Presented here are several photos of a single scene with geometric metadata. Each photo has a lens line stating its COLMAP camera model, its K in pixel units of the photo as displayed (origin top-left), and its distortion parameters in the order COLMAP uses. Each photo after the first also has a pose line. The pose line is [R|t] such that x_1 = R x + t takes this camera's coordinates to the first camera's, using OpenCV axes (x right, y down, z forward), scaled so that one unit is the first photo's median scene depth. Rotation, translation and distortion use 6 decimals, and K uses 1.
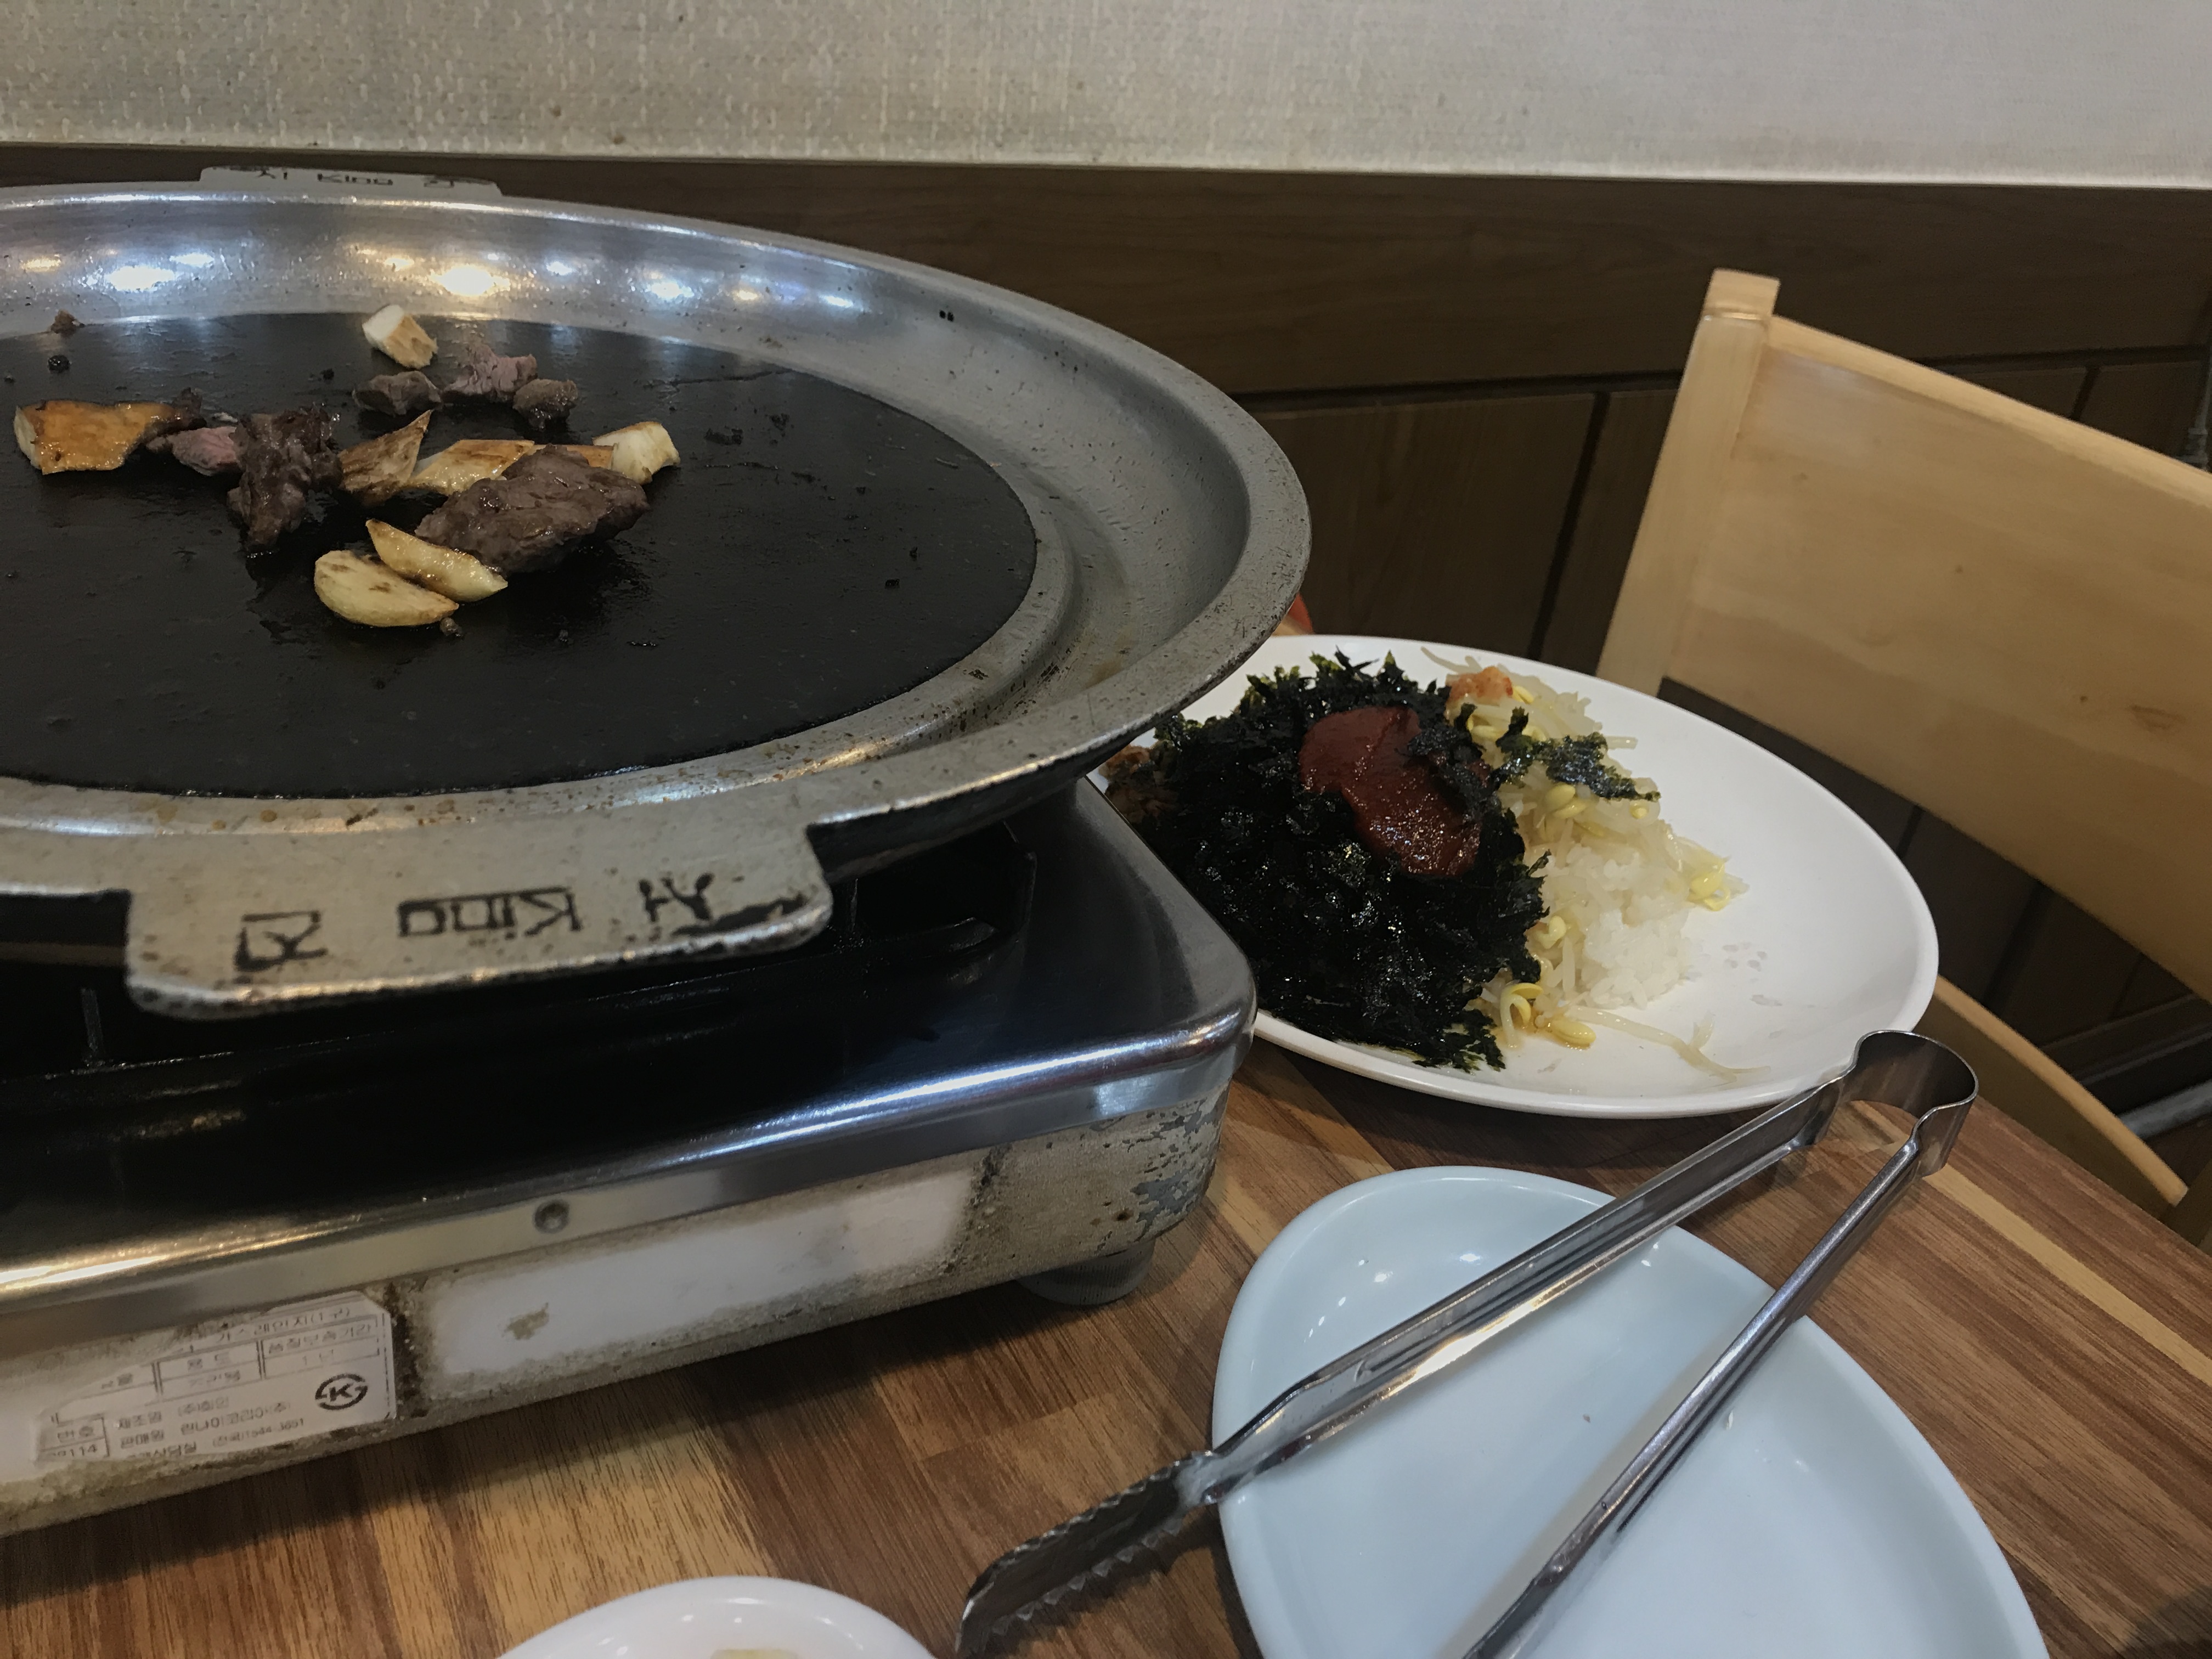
lens RADIAL K [[1819.2, 0, 1138.4], [0, 1819.2, 823.0], [0, 0, 1]] dist [-0.018480, 0.043782]
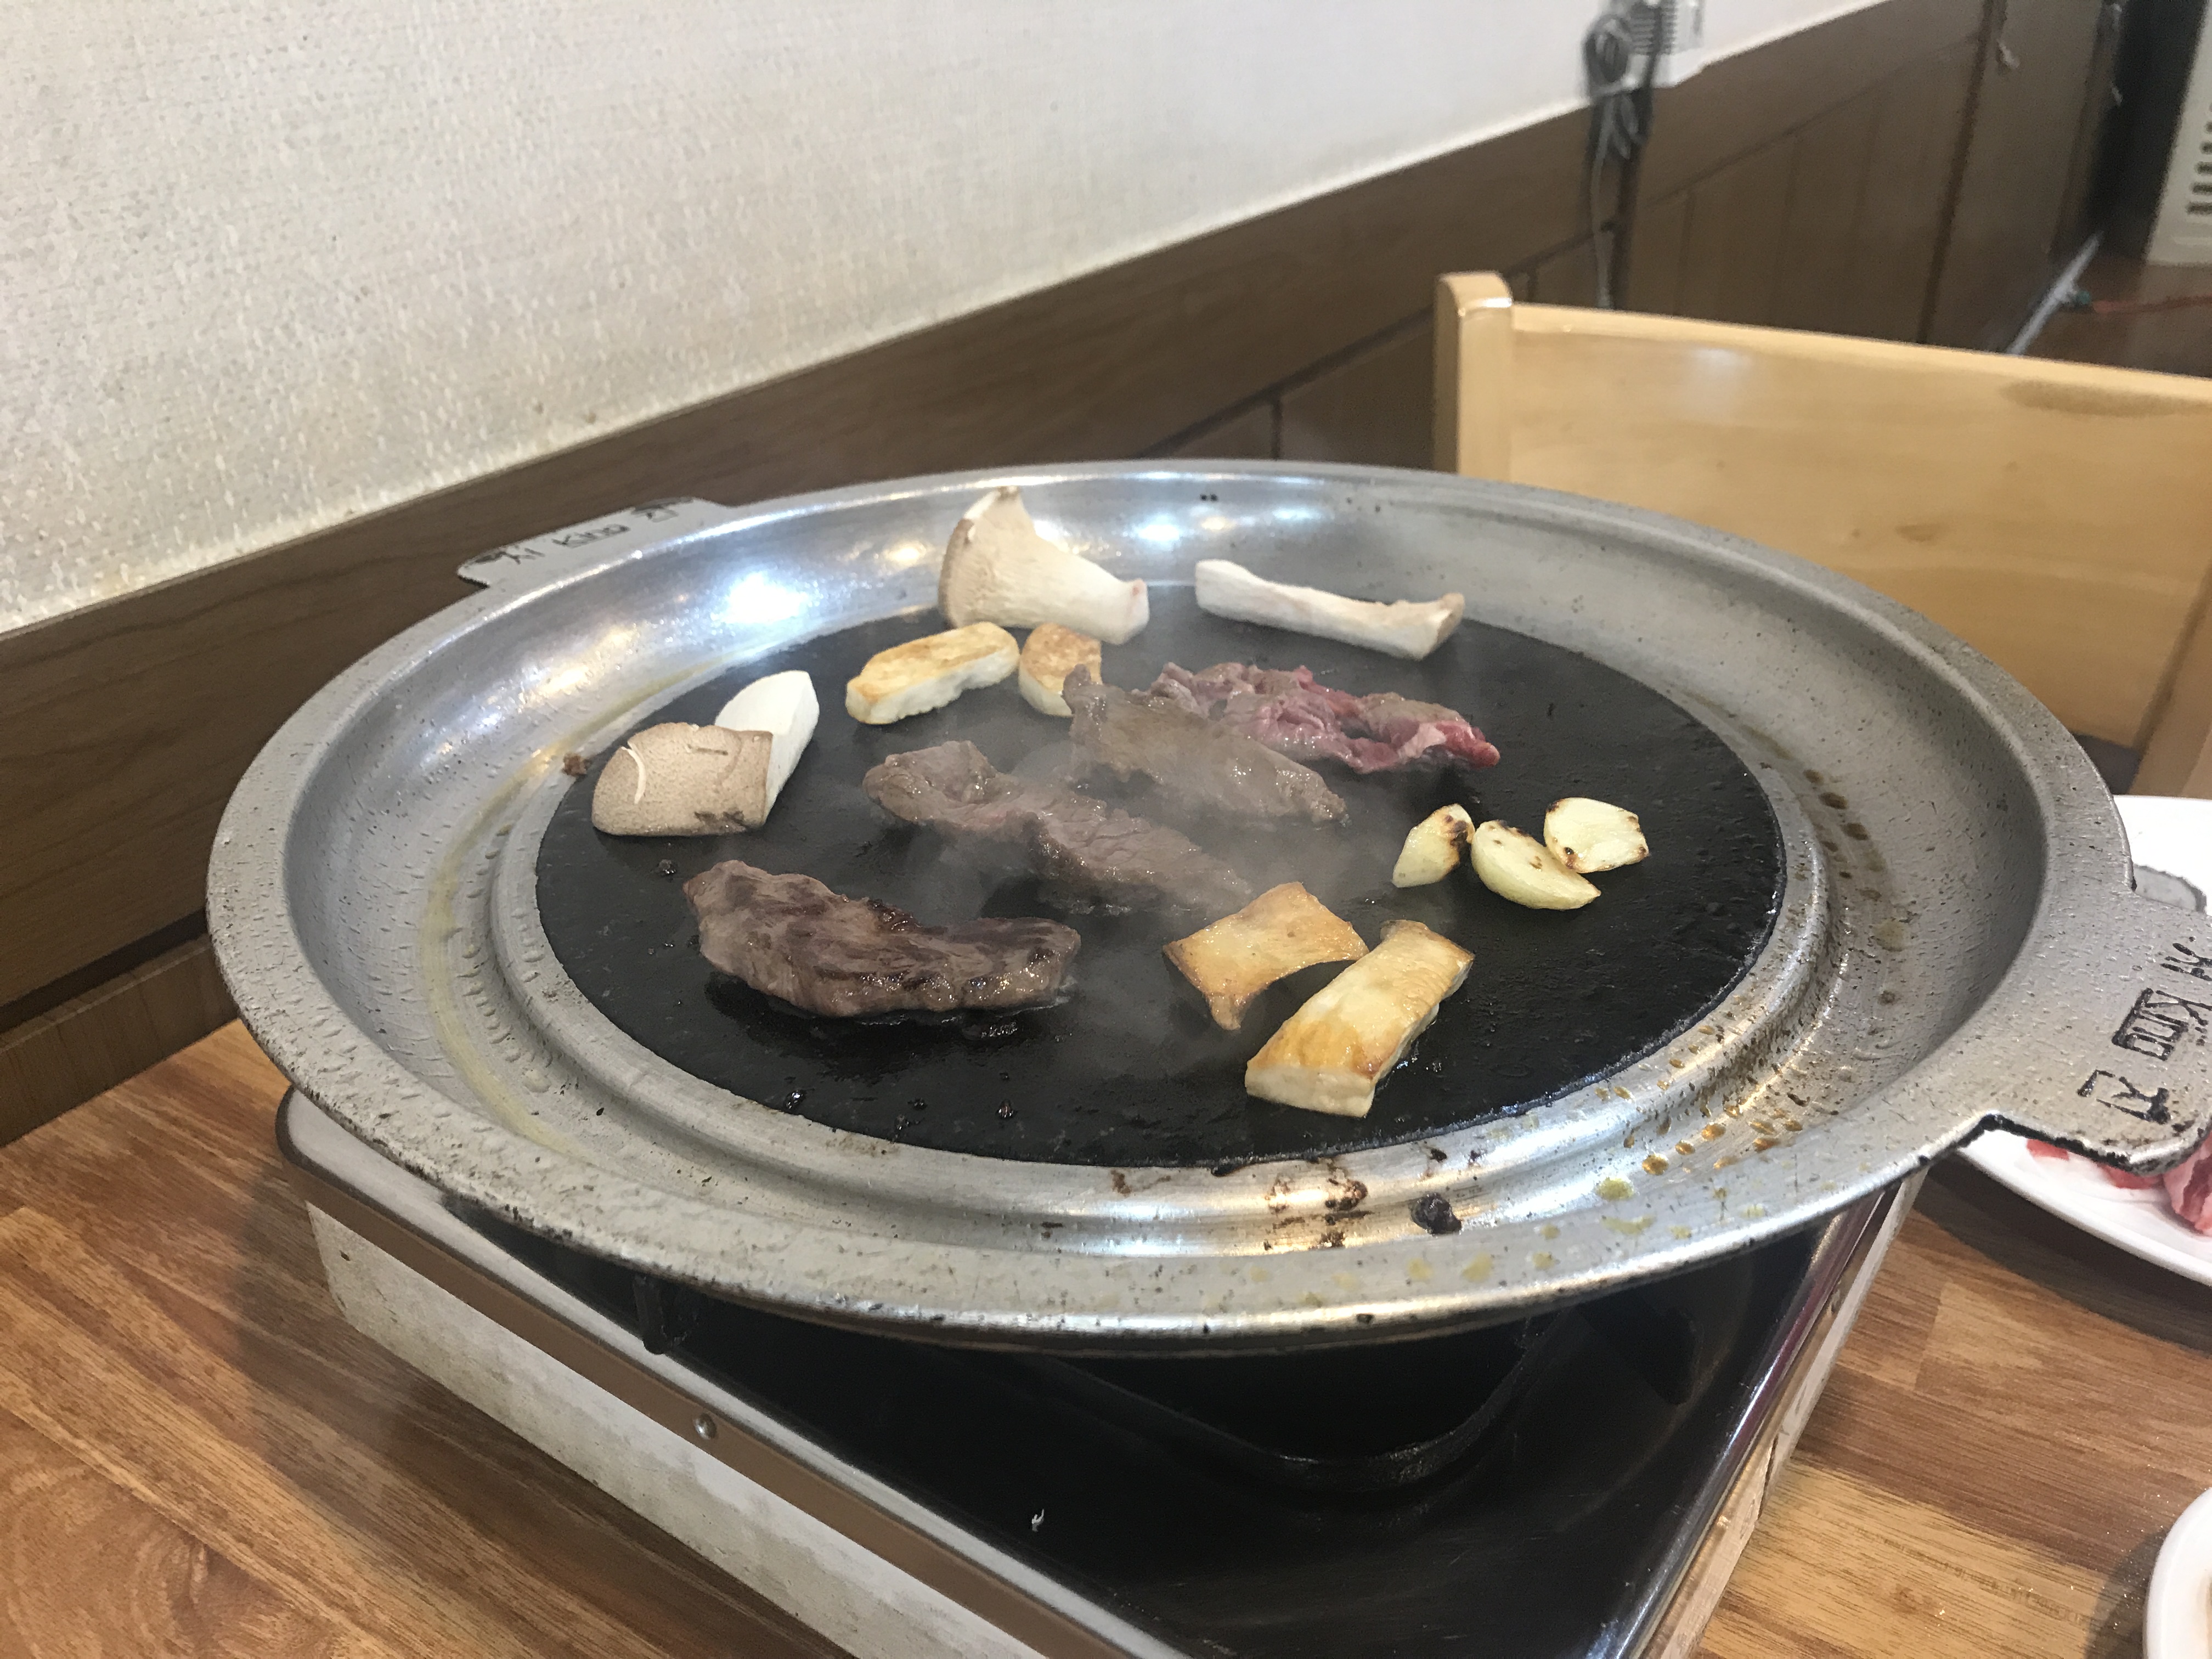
lens RADIAL K [[1819.2, 0, 1114.8], [0, 1819.2, 810.8], [0, 0, 1]] dist [-0.018480, 0.043782]
pose [[0.868733, -0.340769, 0.359414, -0.492025], [0.344856, 0.937049, 0.054893, -0.146037], [-0.355494, 0.076259, 0.931562, 0.014806]]
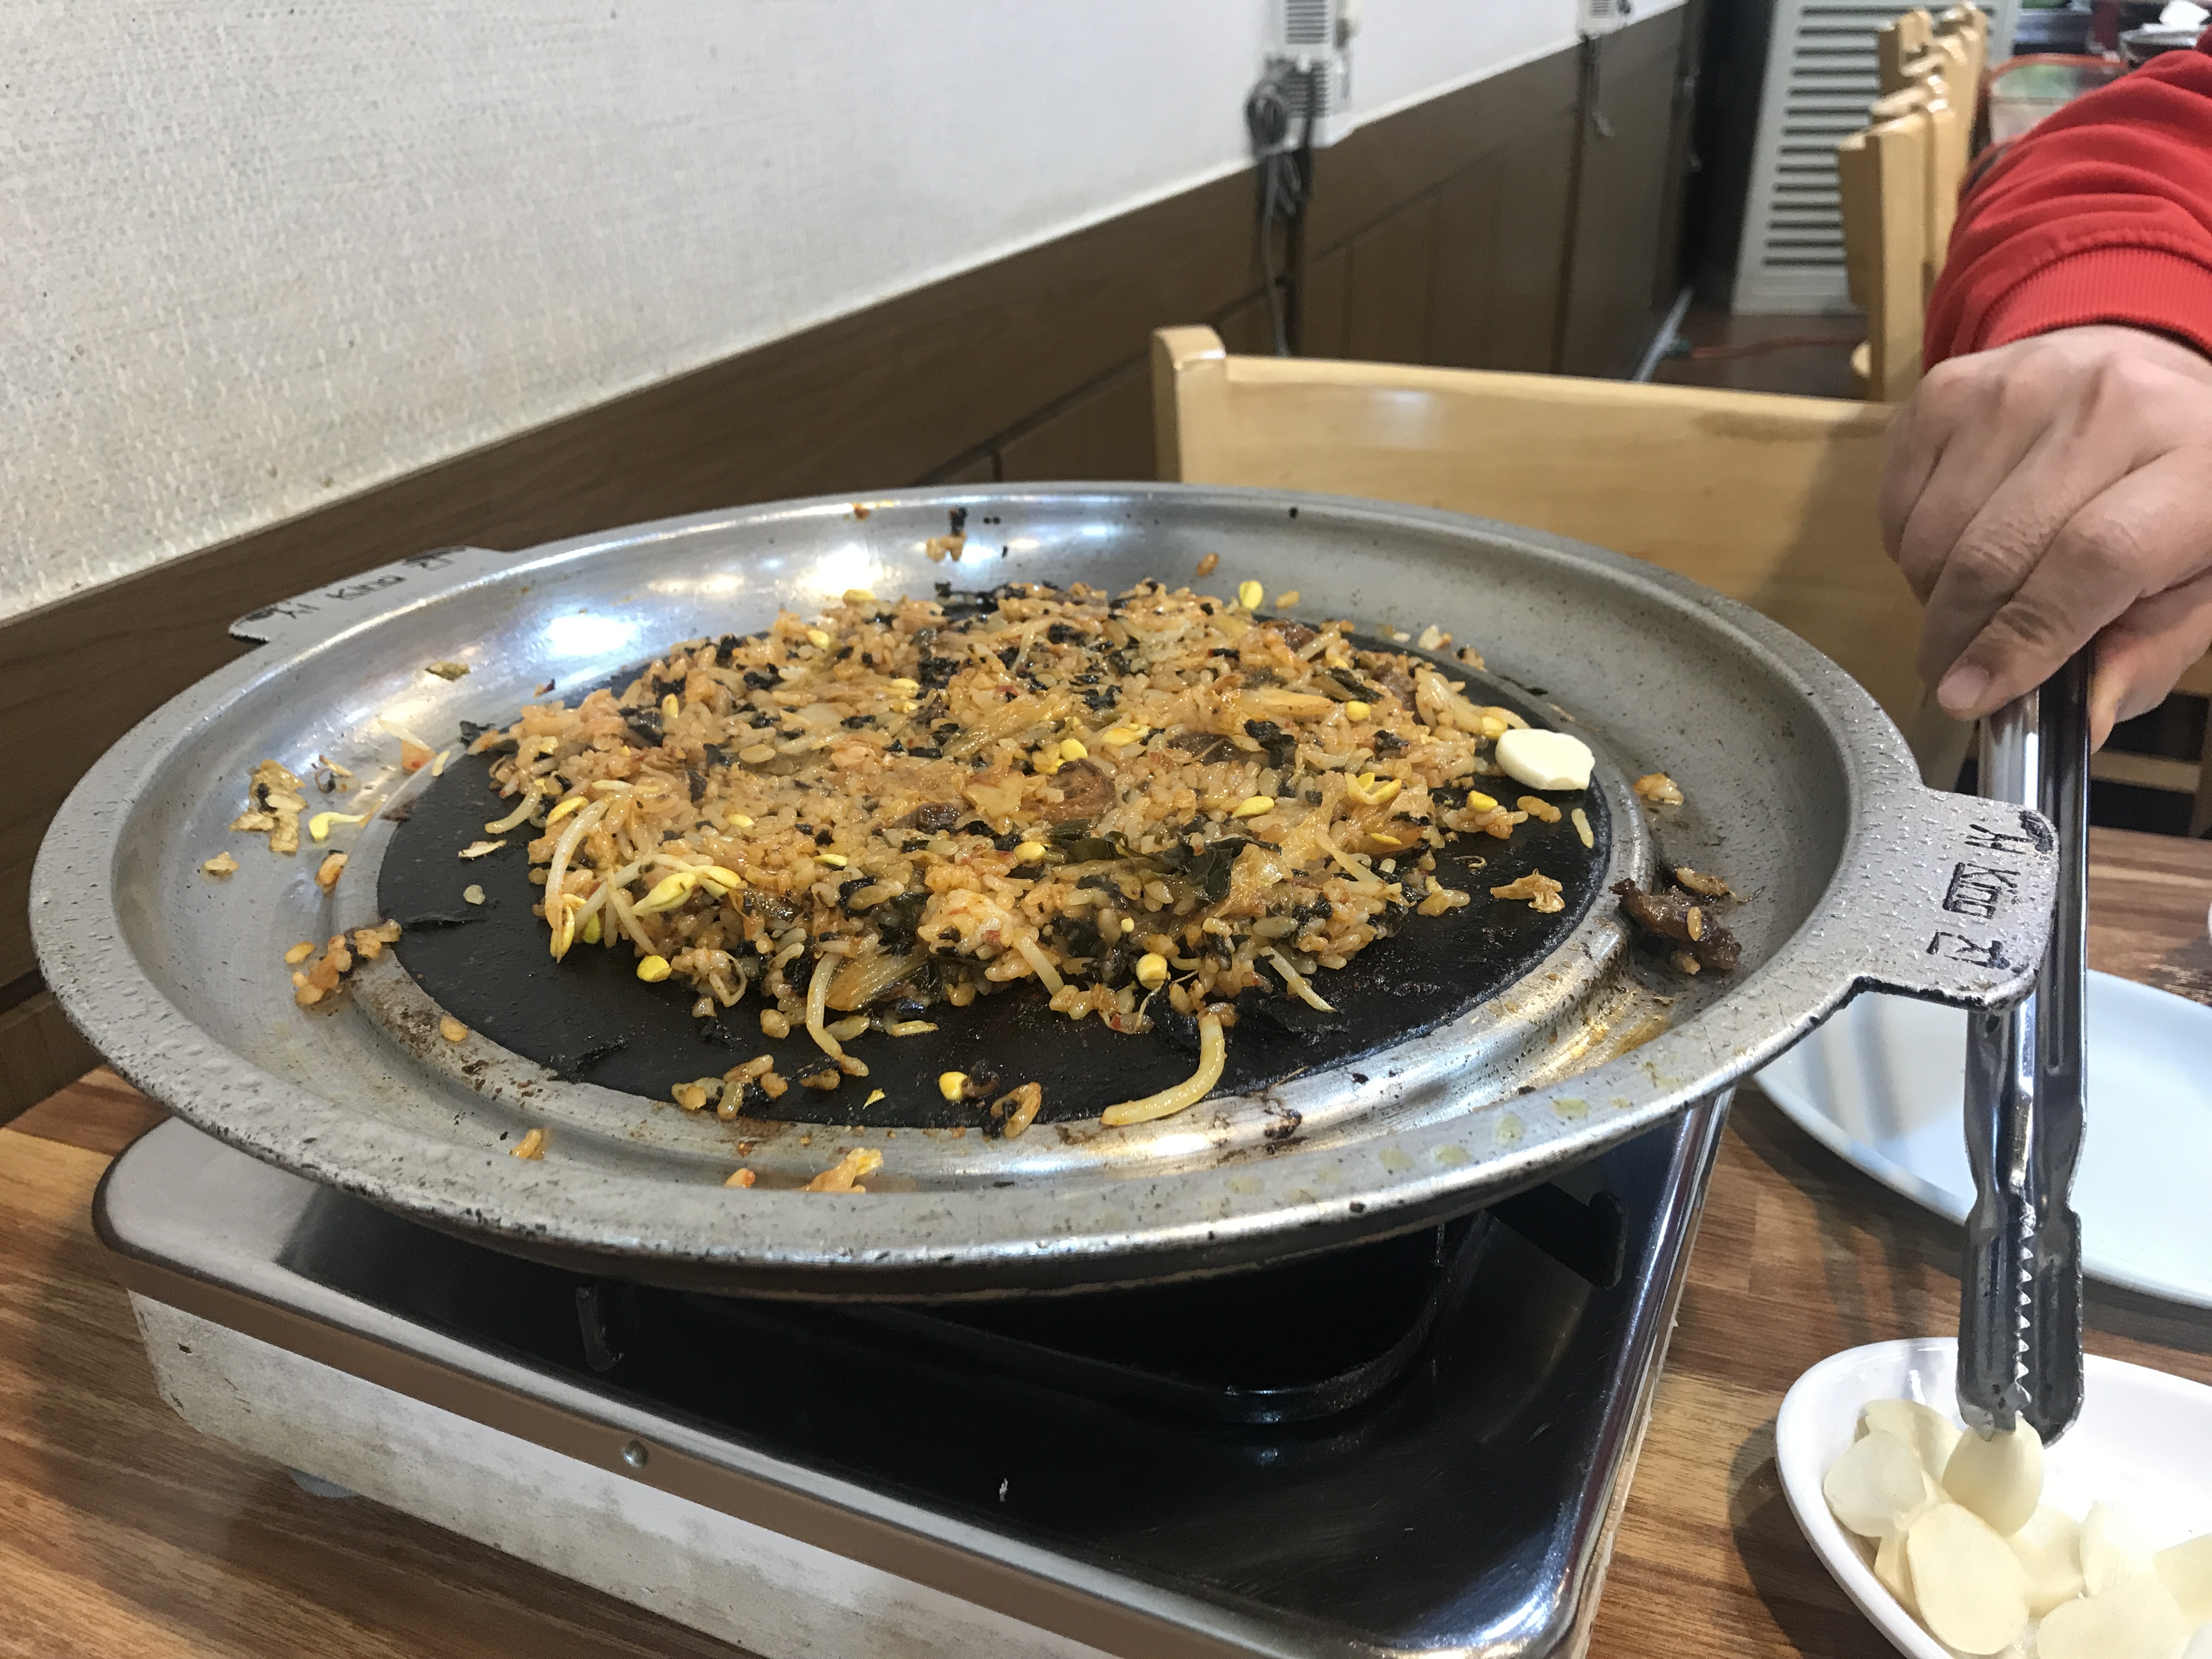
lens RADIAL K [[1819.2, 0, 1105.0], [0, 1819.2, 820.7], [0, 0, 1]] dist [-0.018480, 0.043782]
pose [[0.766962, -0.392900, 0.507345, -0.553054], [0.411270, 0.907876, 0.081356, -0.139114], [-0.492571, 0.146258, 0.857894, 0.033544]]
